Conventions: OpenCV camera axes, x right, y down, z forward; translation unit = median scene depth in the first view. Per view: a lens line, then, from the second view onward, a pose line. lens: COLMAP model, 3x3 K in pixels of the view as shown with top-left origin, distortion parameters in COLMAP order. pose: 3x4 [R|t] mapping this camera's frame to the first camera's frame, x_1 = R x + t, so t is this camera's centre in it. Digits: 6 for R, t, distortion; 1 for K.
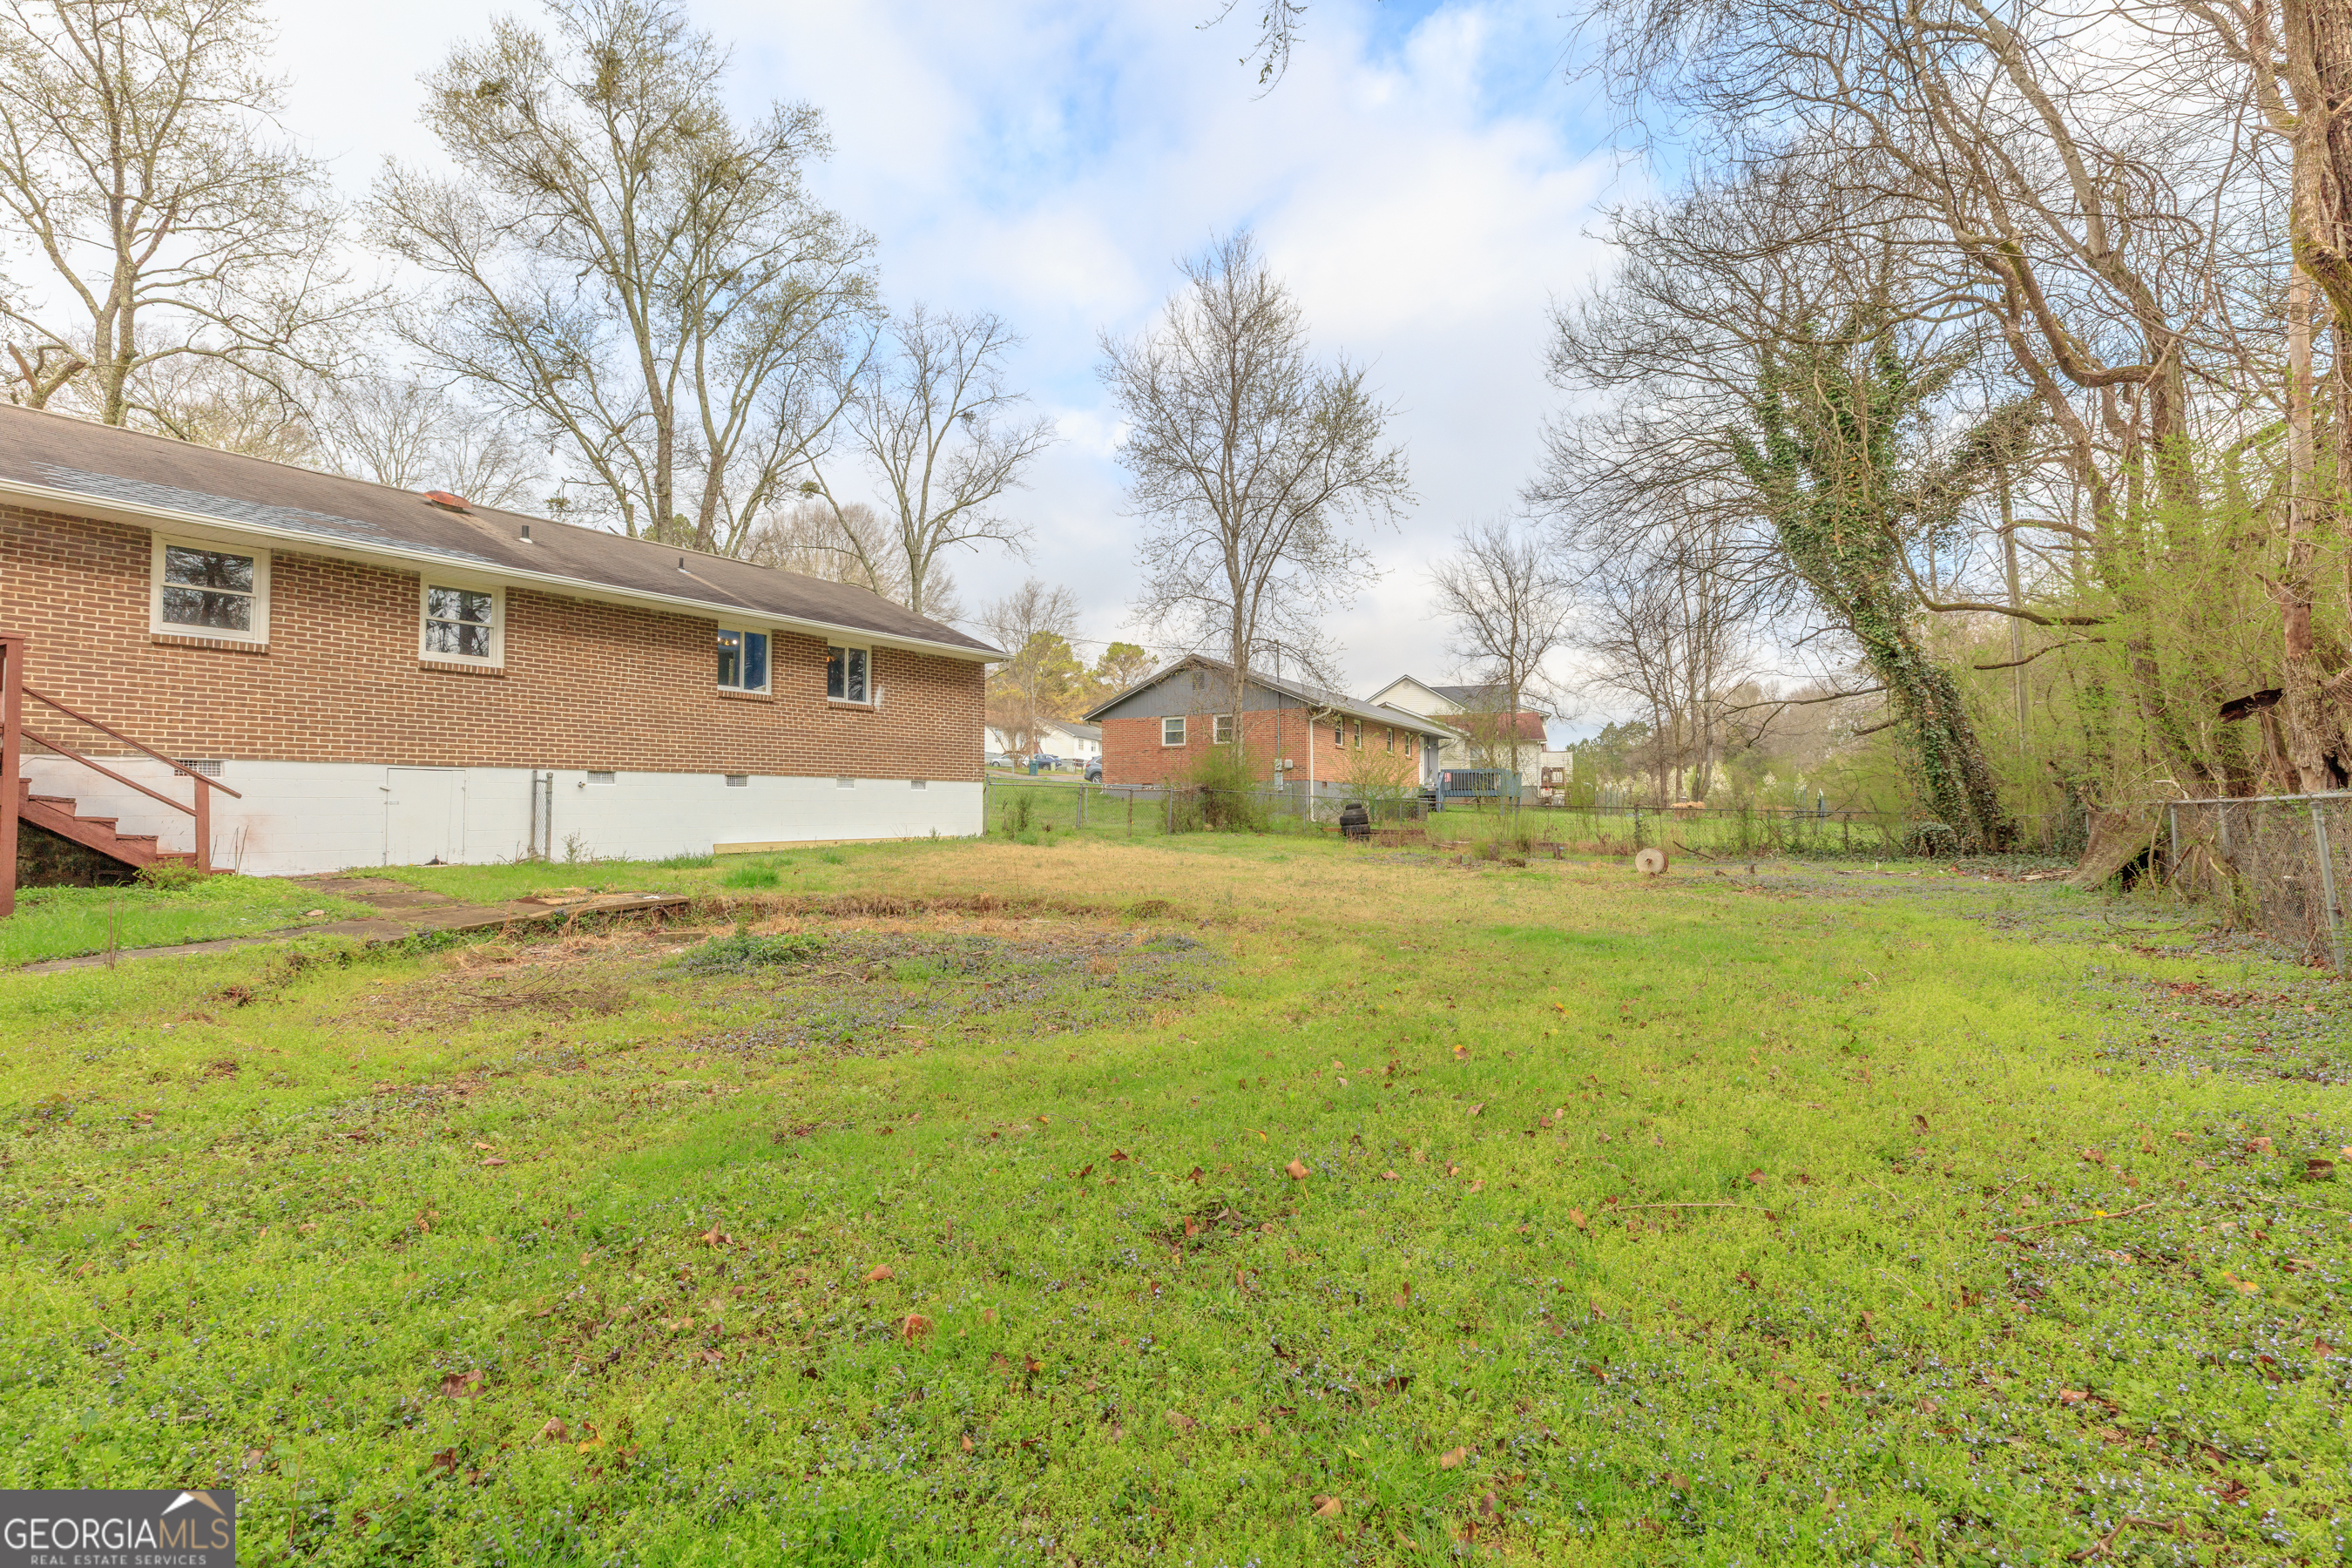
lens RADIAL K [[1047.0, 0, 1181.6], [0, 1047.0, 764.9], [0, 0, 1]] dist [0.007375, -0.002341]
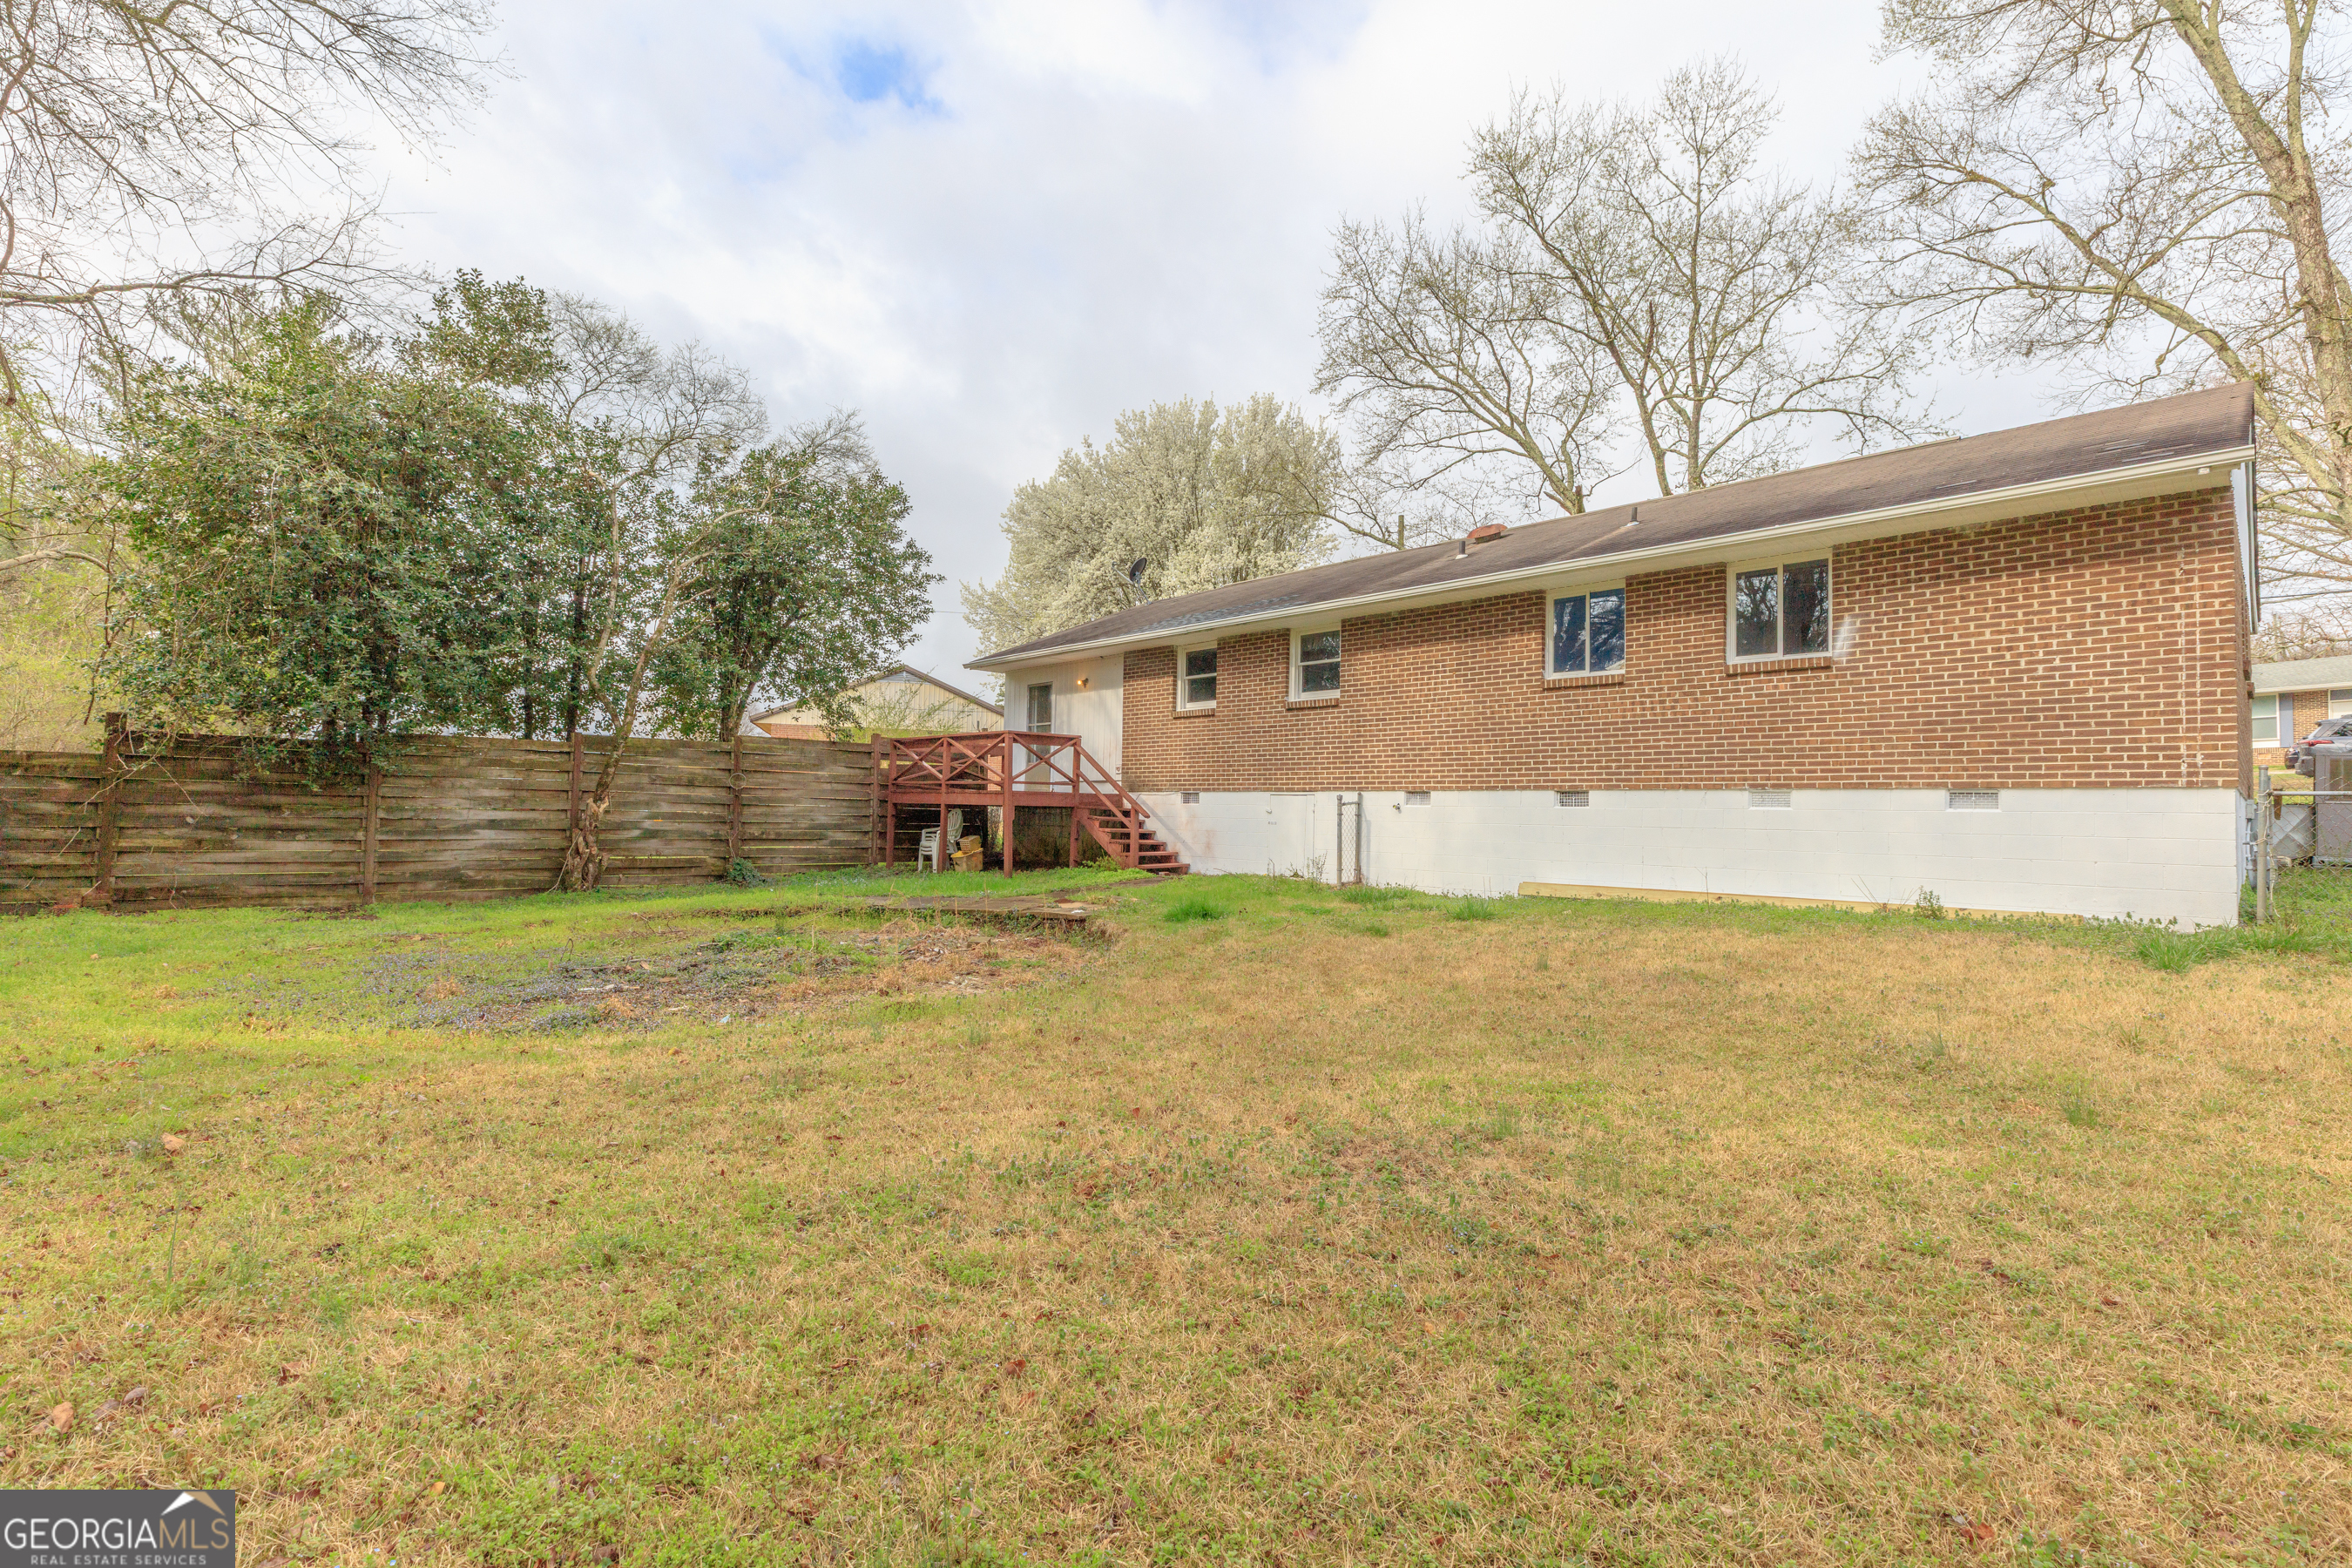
lens RADIAL K [[1047.0, 0, 1179.4], [0, 1047.0, 769.5], [0, 0, 1]] dist [0.007375, -0.002341]
pose [[-0.206088, -0.048957, -0.977308, 0.201019], [0.020234, 0.998321, -0.054277, 0.016693], [0.978324, -0.030961, -0.204751, 0.510121]]
